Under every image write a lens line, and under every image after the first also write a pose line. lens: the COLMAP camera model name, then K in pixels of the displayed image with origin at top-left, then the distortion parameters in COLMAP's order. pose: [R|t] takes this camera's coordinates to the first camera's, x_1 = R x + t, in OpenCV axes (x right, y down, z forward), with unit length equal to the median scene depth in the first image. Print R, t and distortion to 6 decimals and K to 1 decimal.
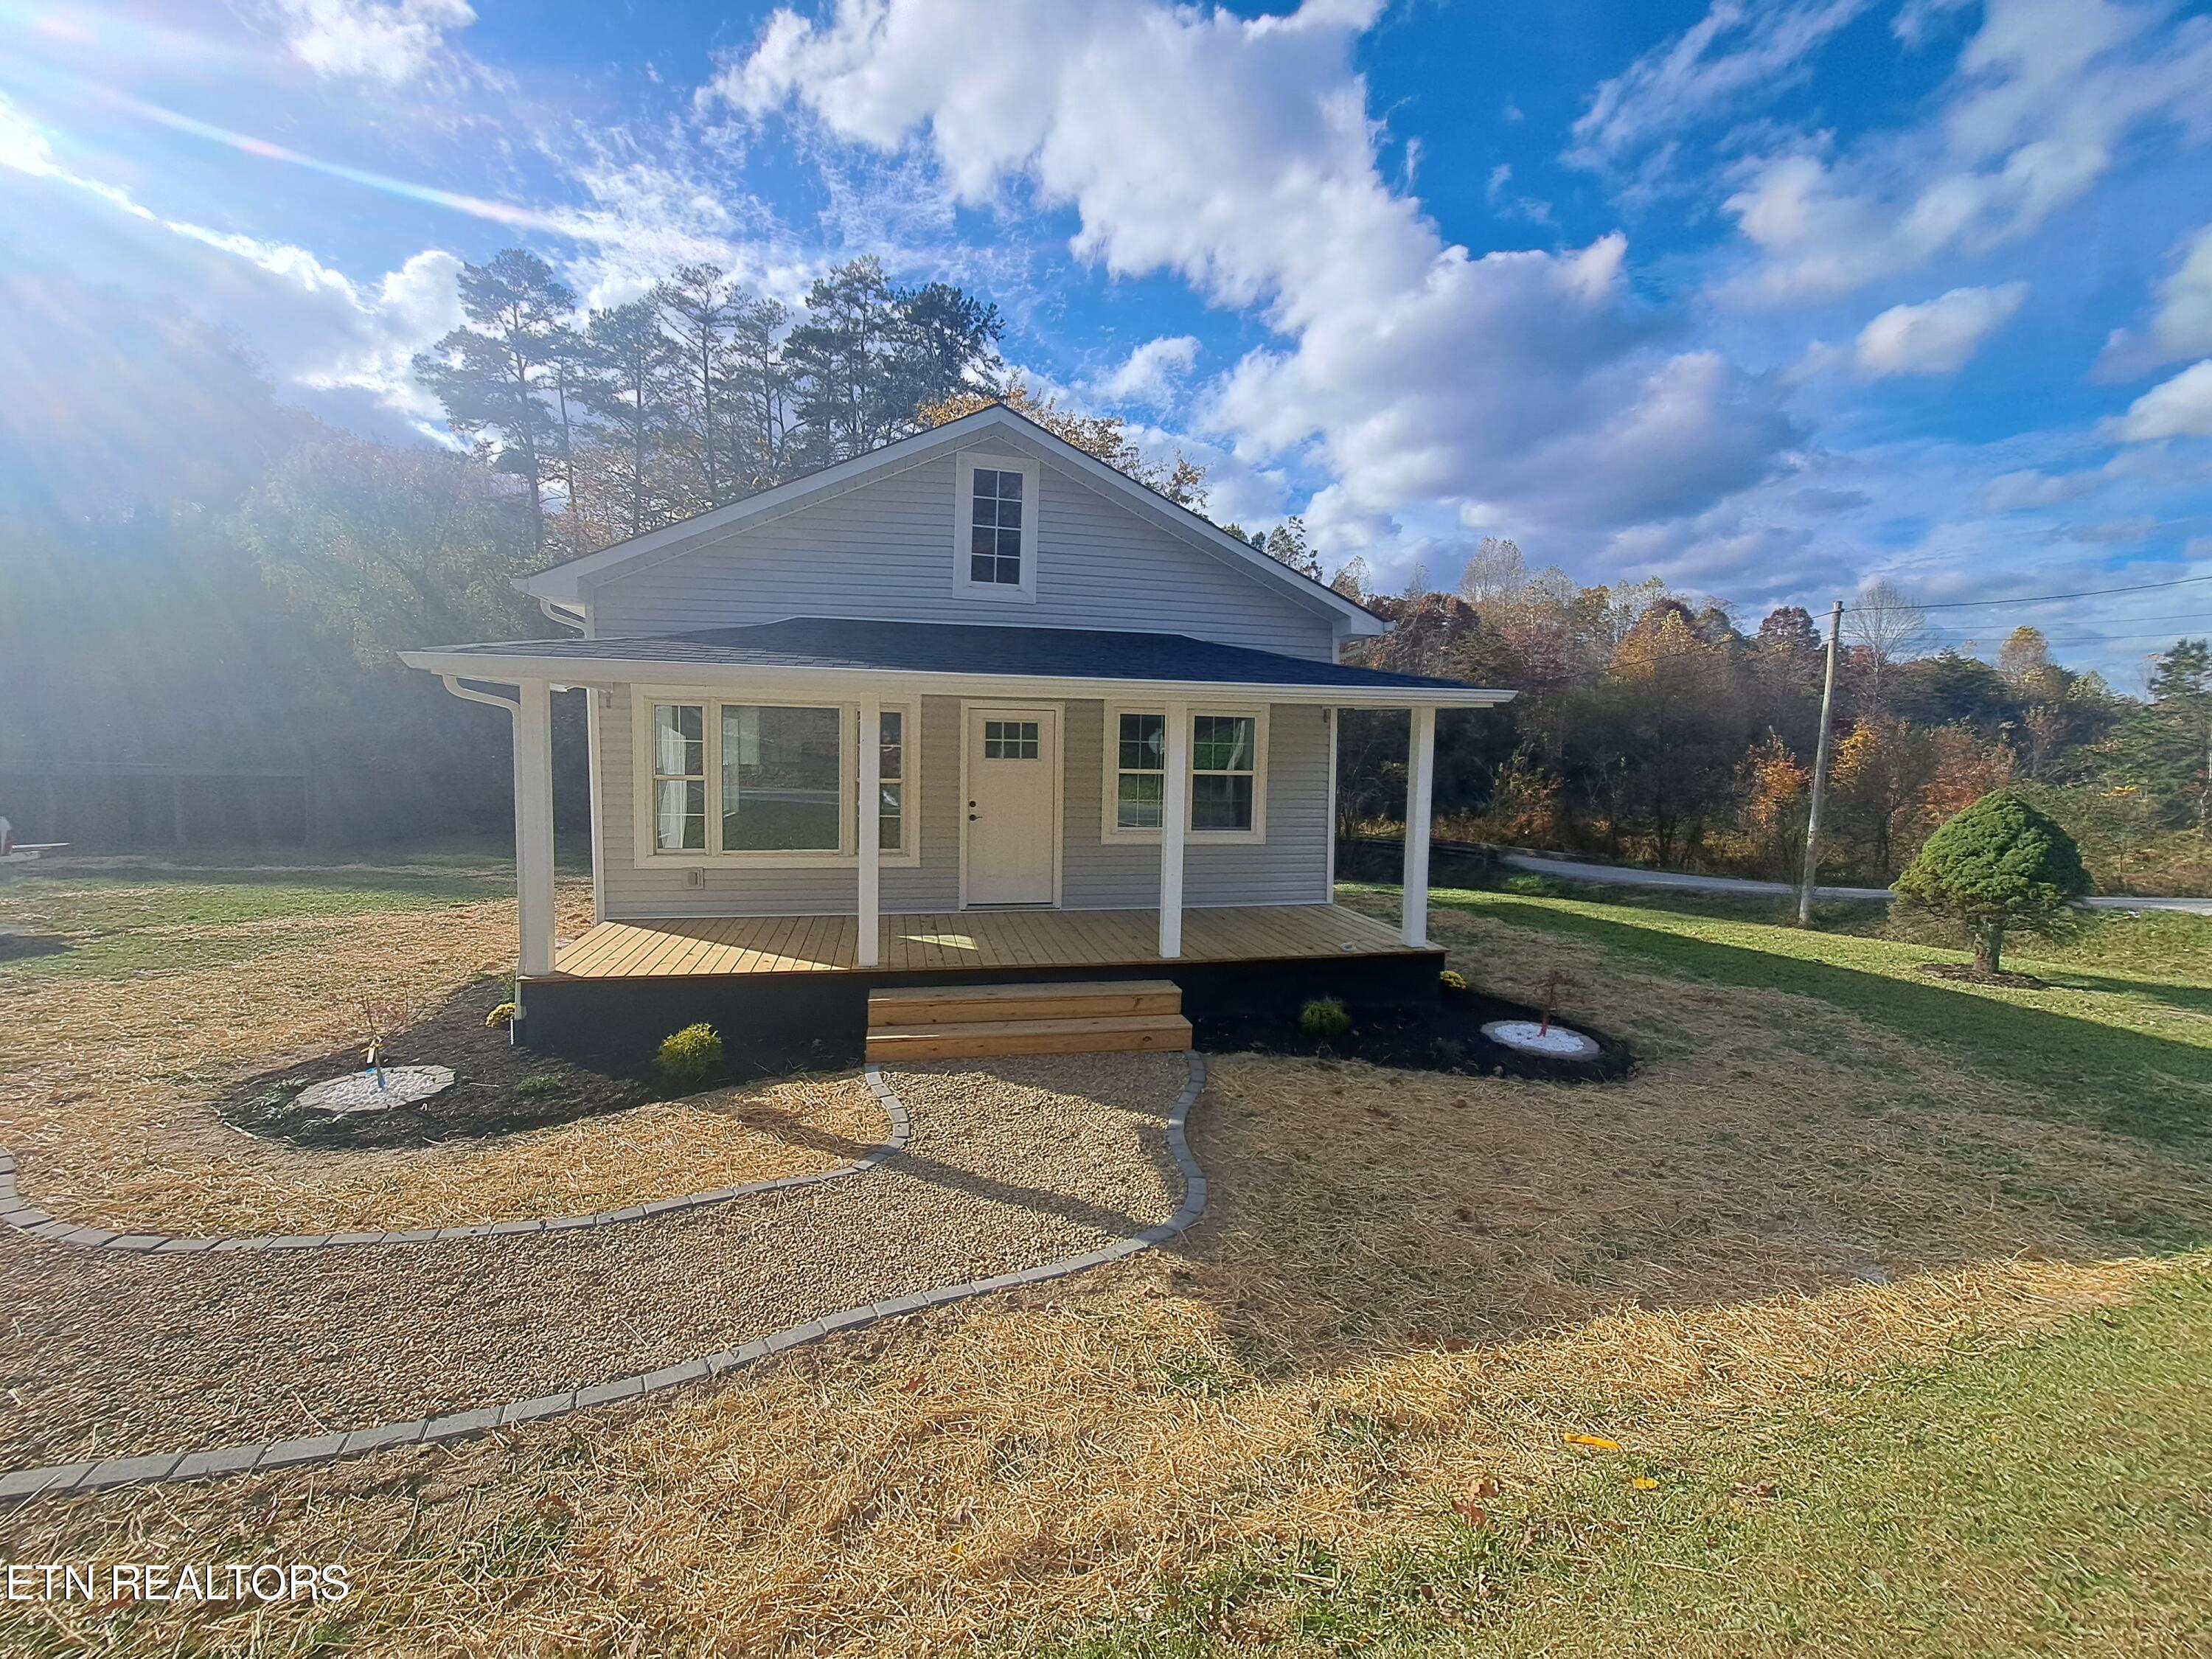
lens RADIAL K [[900.4, 0, 1109.7], [0, 900.4, 817.7], [0, 0, 1]] dist [-0.020873, 0.000294]
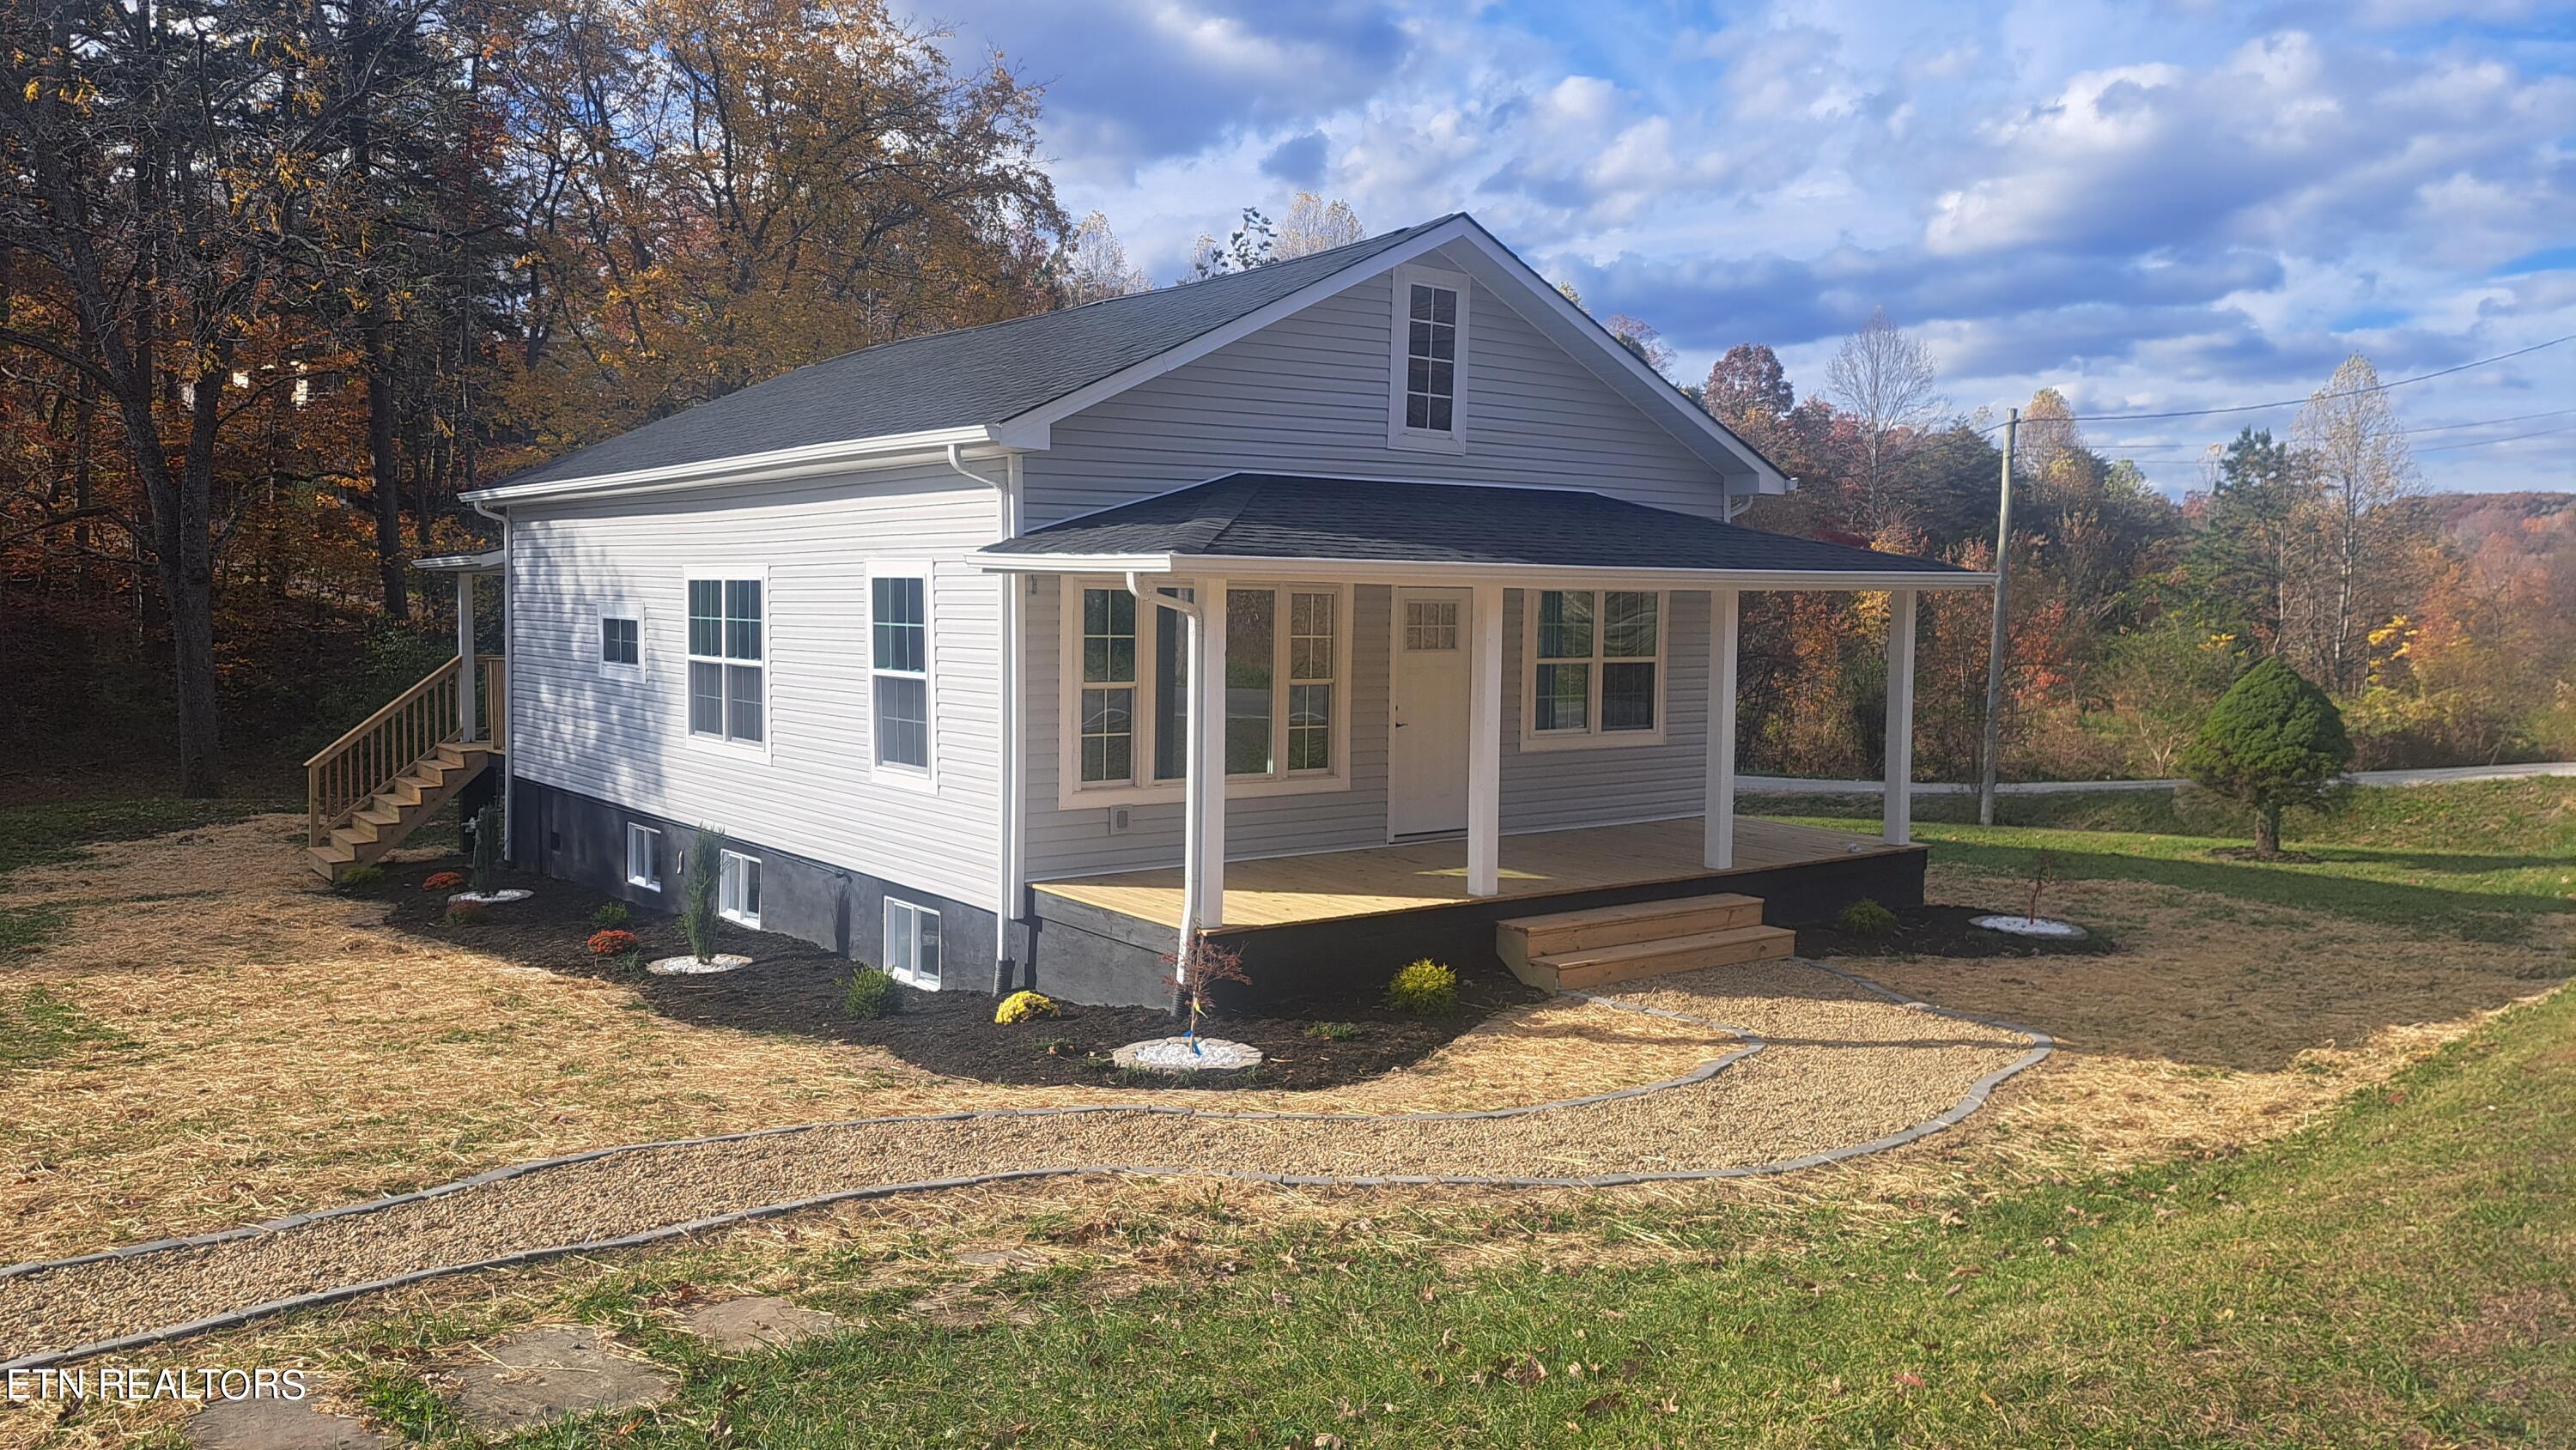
lens RADIAL K [[1847.2, 0, 1277.4], [0, 1847.2, 719.7], [0, 0, 1]] dist [-0.014116, -0.010519]
pose [[0.912252, -0.034567, 0.408167, -0.936437], [0.033463, 0.999391, 0.009847, -0.024824], [-0.408259, 0.004675, 0.912854, -0.441685]]
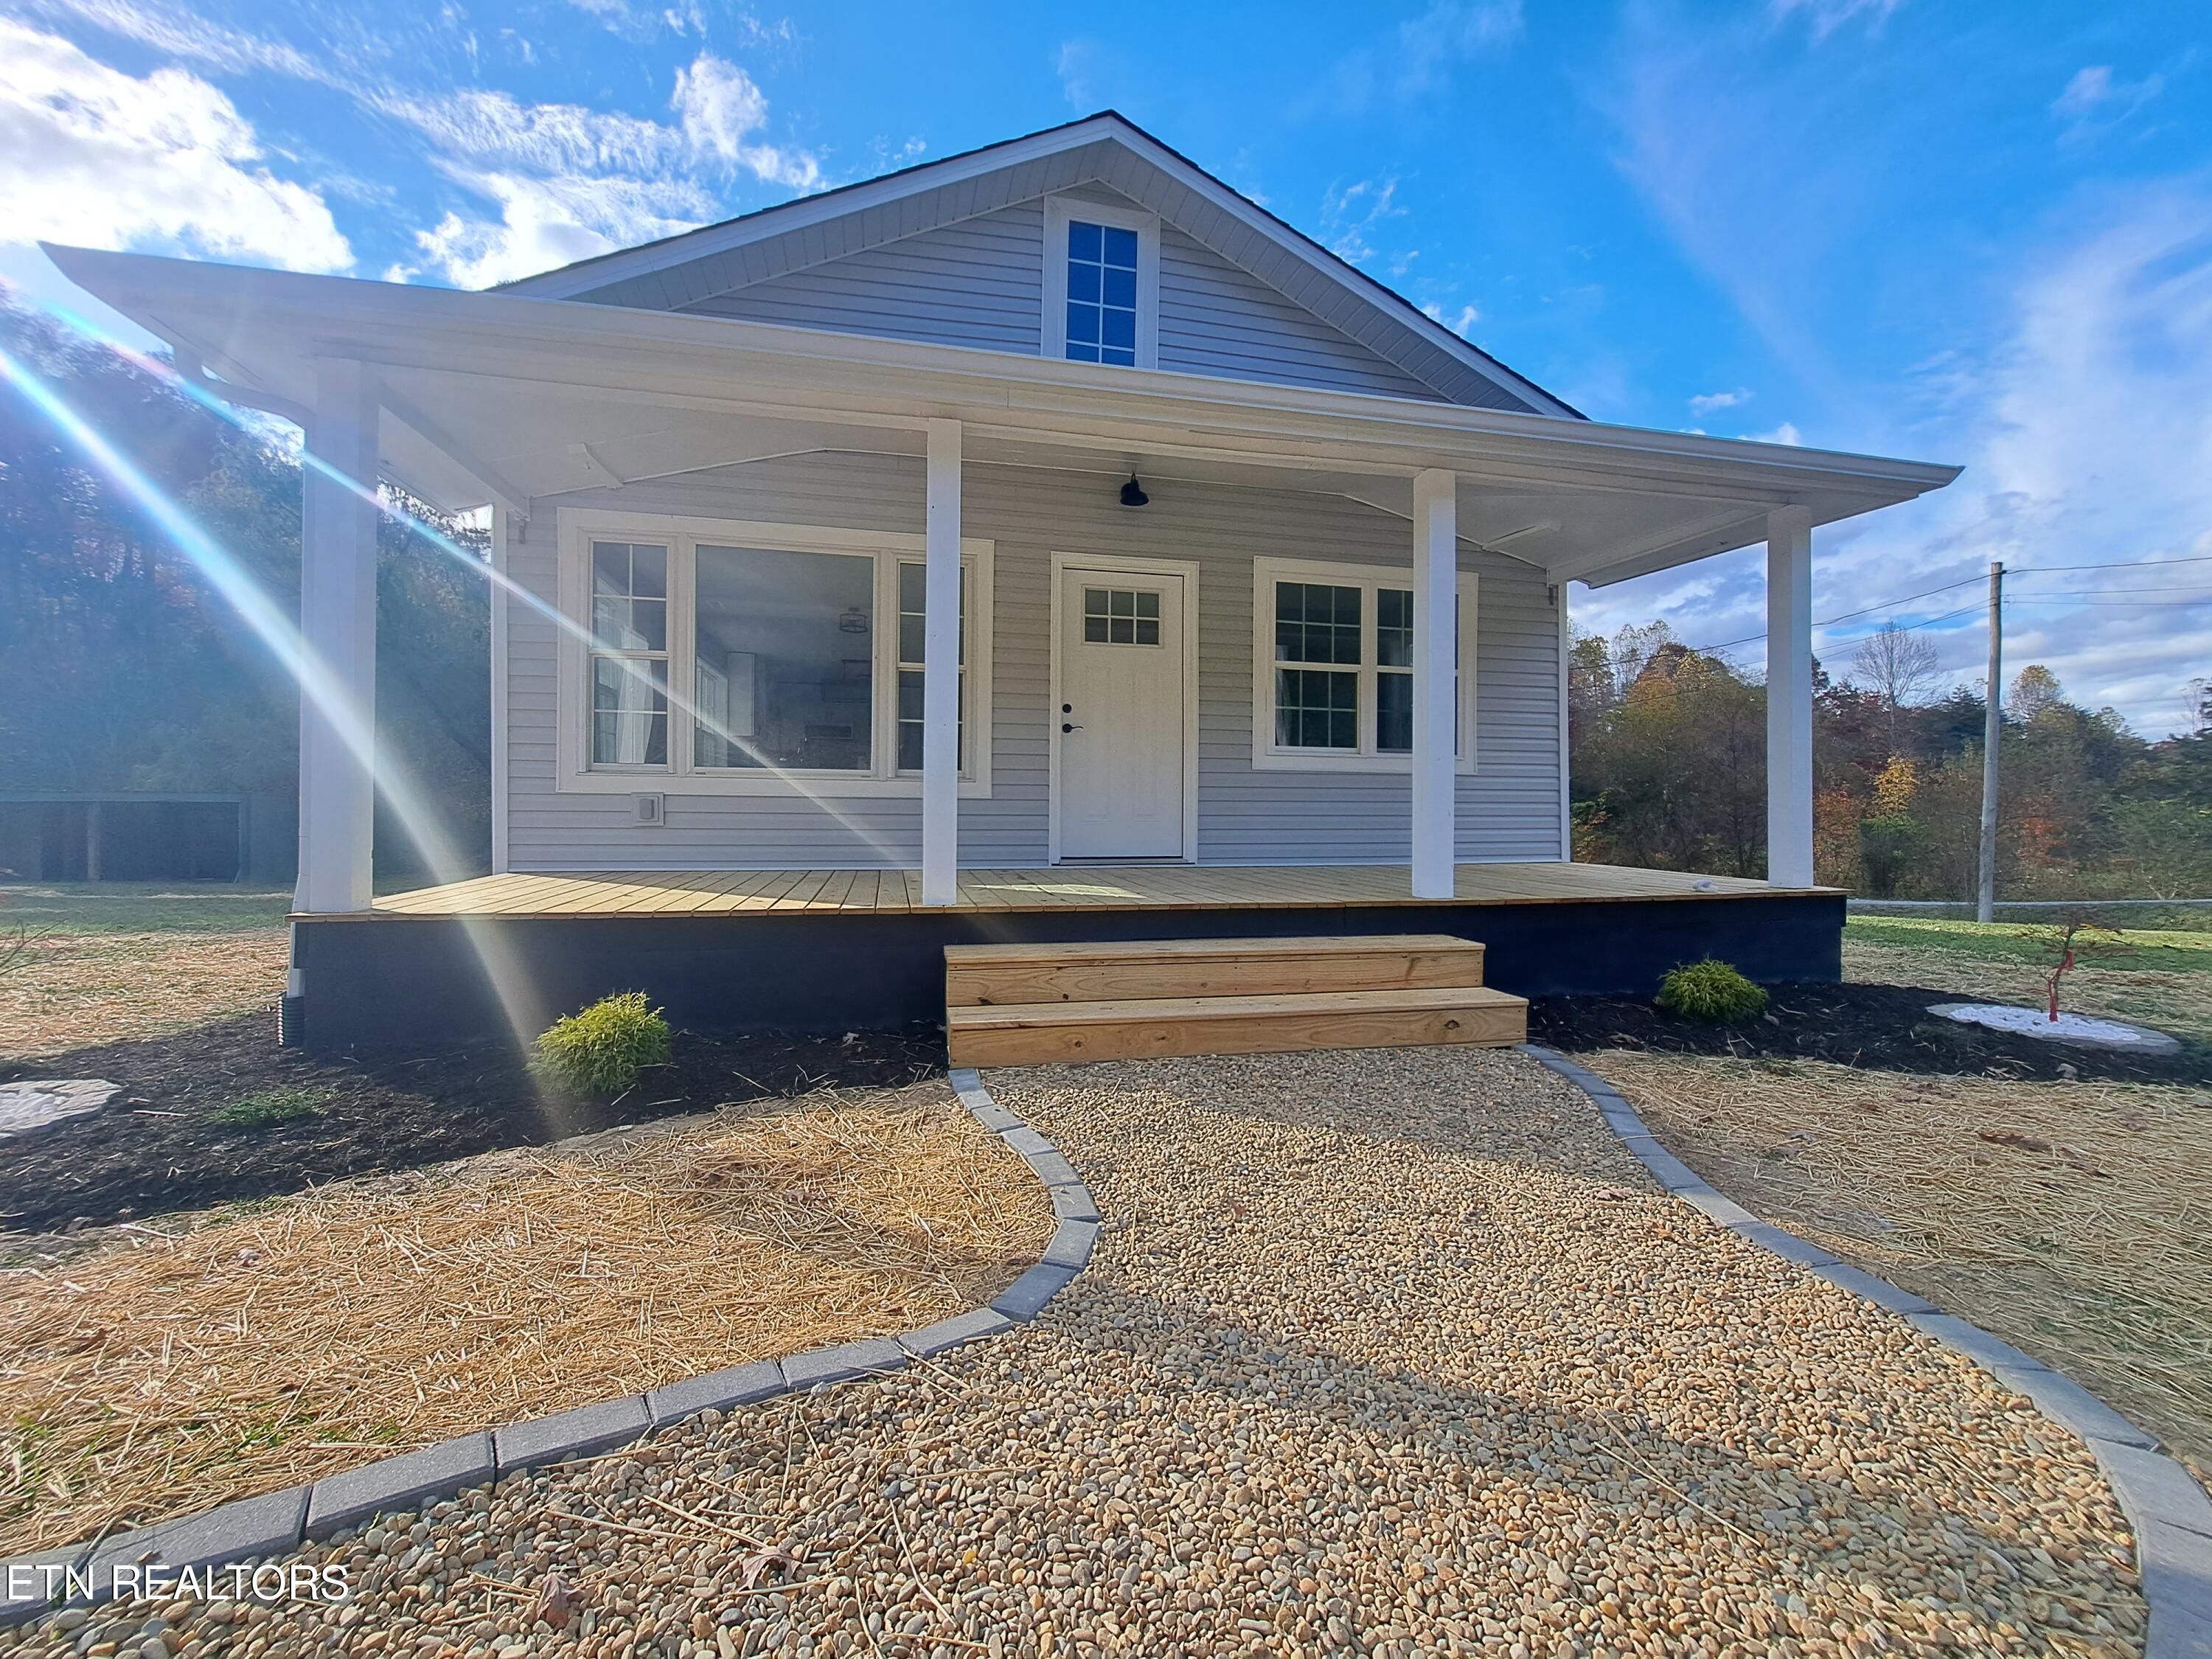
lens RADIAL K [[900.4, 0, 1105.5], [0, 900.4, 819.0], [0, 0, 1]] dist [-0.020873, 0.000294]
pose [[0.999898, -0.014291, 0.000860, -0.130030], [0.014317, 0.997534, -0.068715, 0.119337], [0.000125, 0.068720, 0.997636, 0.341580]]
